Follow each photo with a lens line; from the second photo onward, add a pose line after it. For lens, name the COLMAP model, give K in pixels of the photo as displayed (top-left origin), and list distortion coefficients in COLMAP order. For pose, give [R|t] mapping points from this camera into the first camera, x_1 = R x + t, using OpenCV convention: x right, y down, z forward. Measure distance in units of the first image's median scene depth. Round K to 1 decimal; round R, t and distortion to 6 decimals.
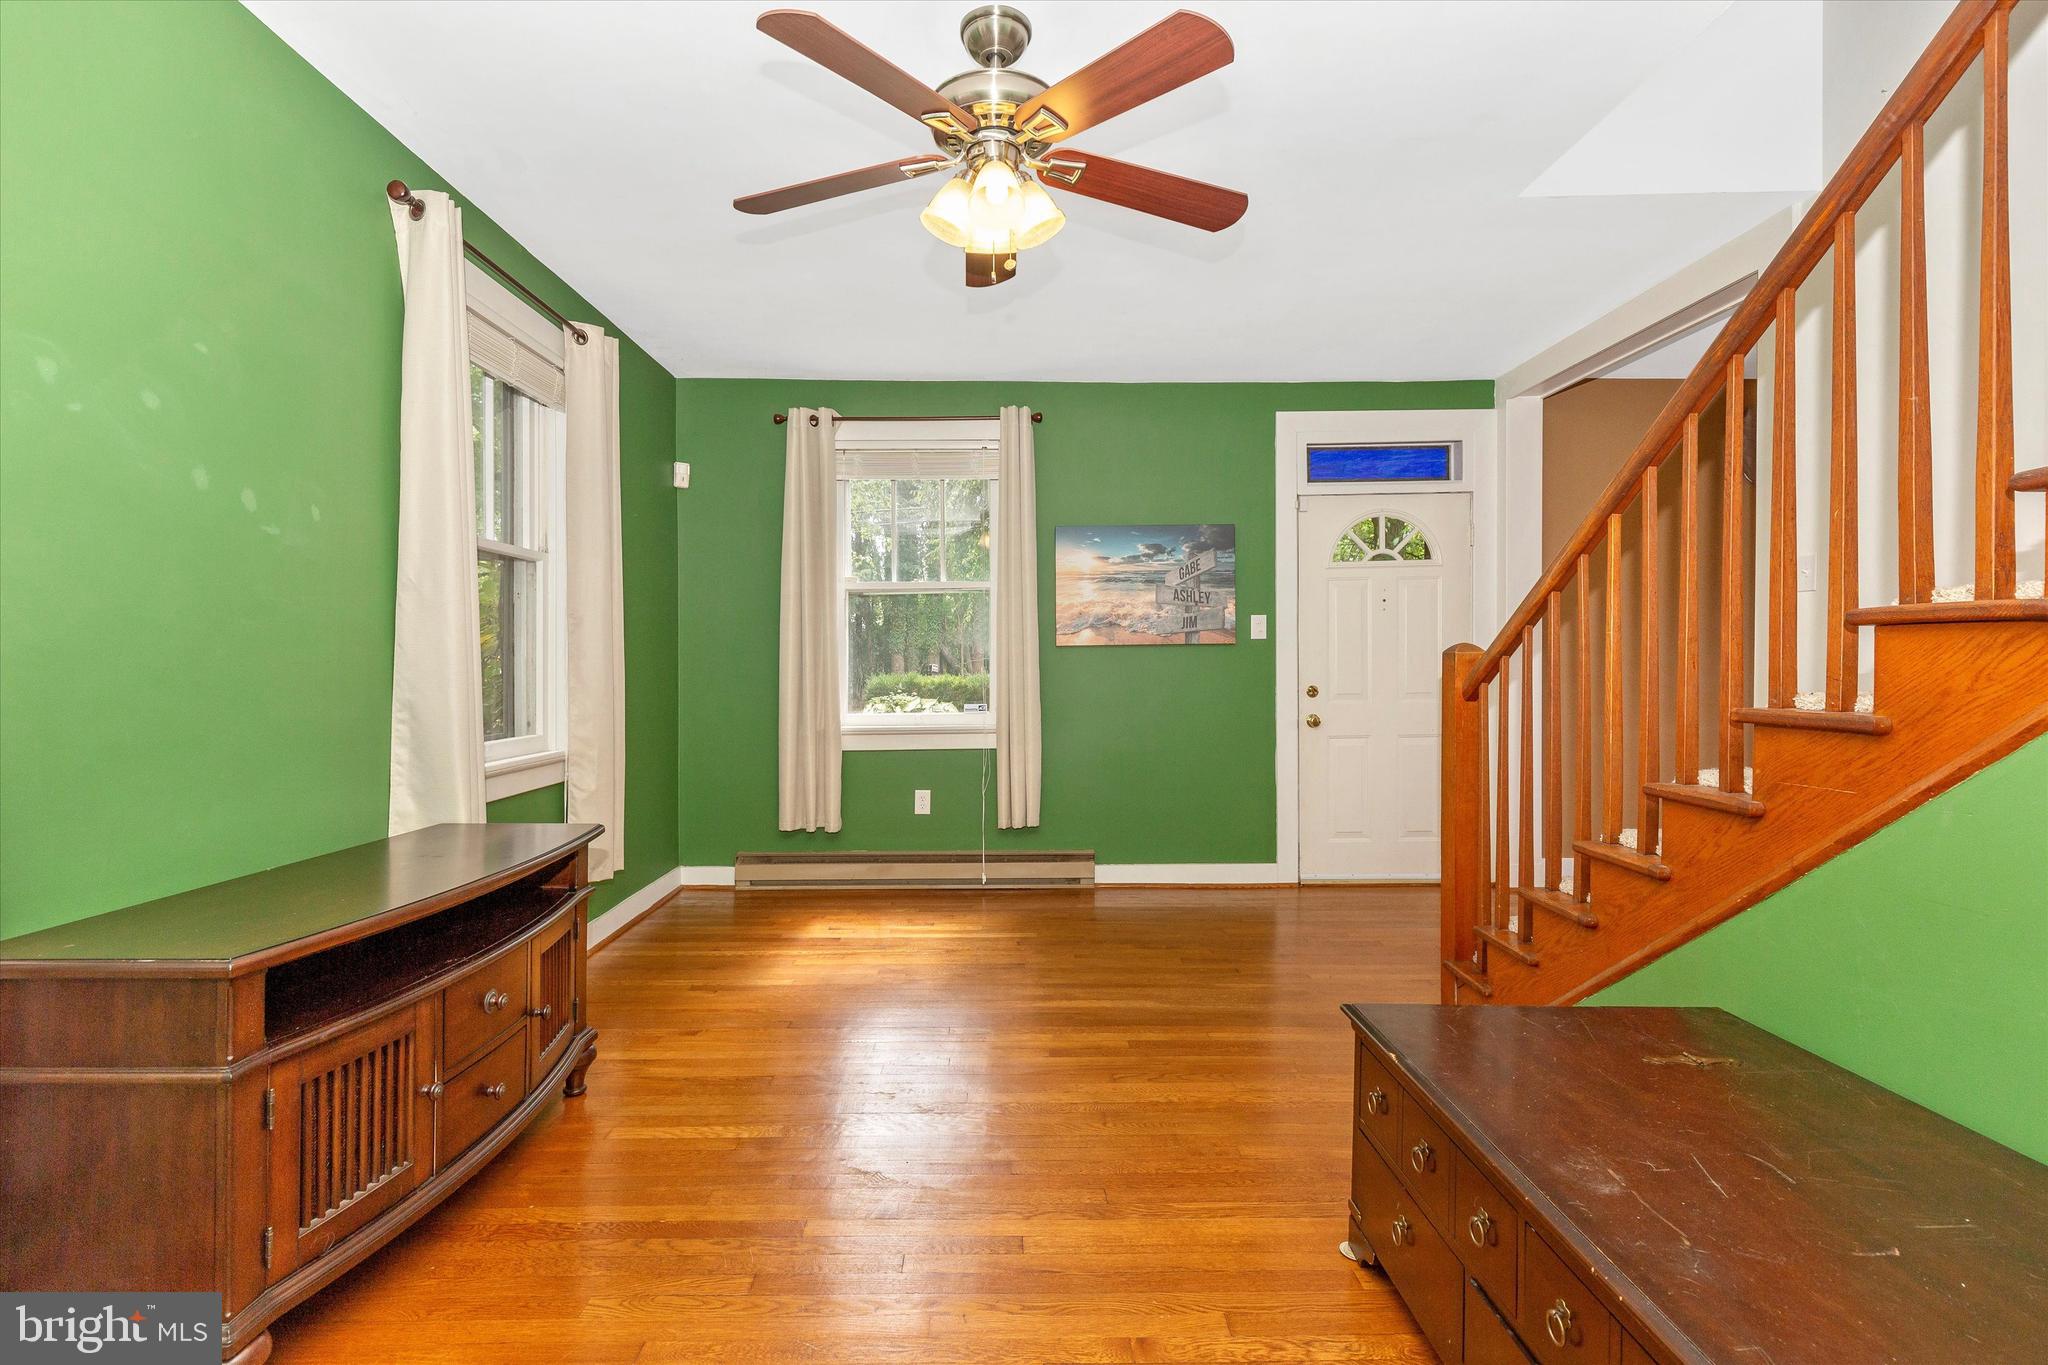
lens RADIAL K [[942.0, 0, 1022.6], [0, 942.0, 667.9], [0, 0, 1]] dist [0.011918, -0.004324]
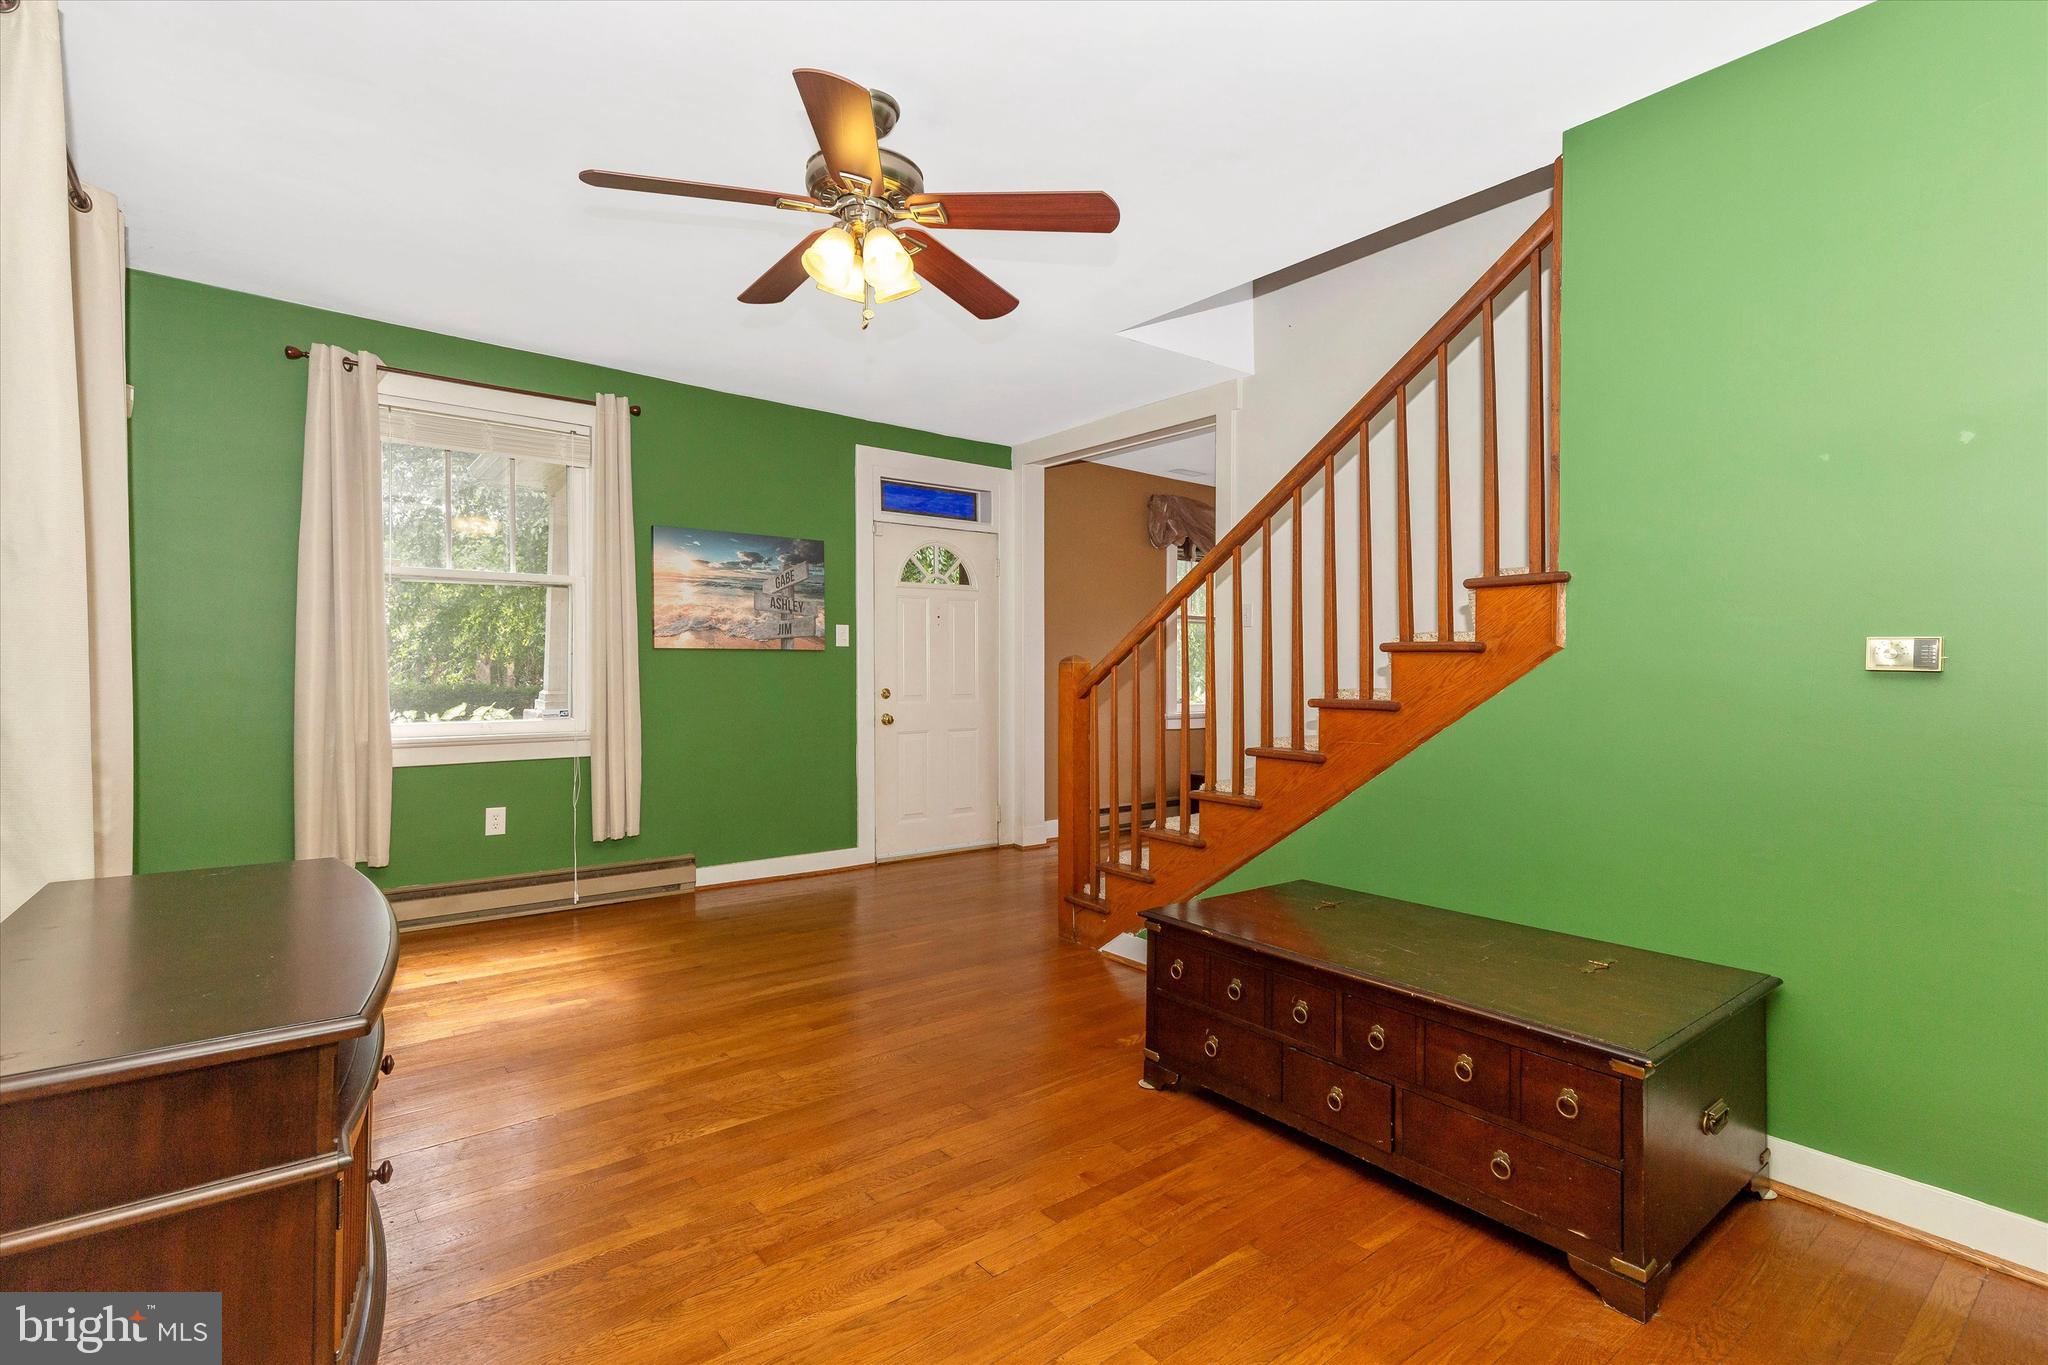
lens RADIAL K [[933.9, 0, 1030.7], [0, 933.9, 661.2], [0, 0, 1]] dist [0.001964, -0.000386]
pose [[0.785322, 0.016818, 0.618859, -0.255987], [-0.008416, 0.999829, -0.016491, 0.002834], [-0.619031, 0.007742, 0.785329, 0.001633]]
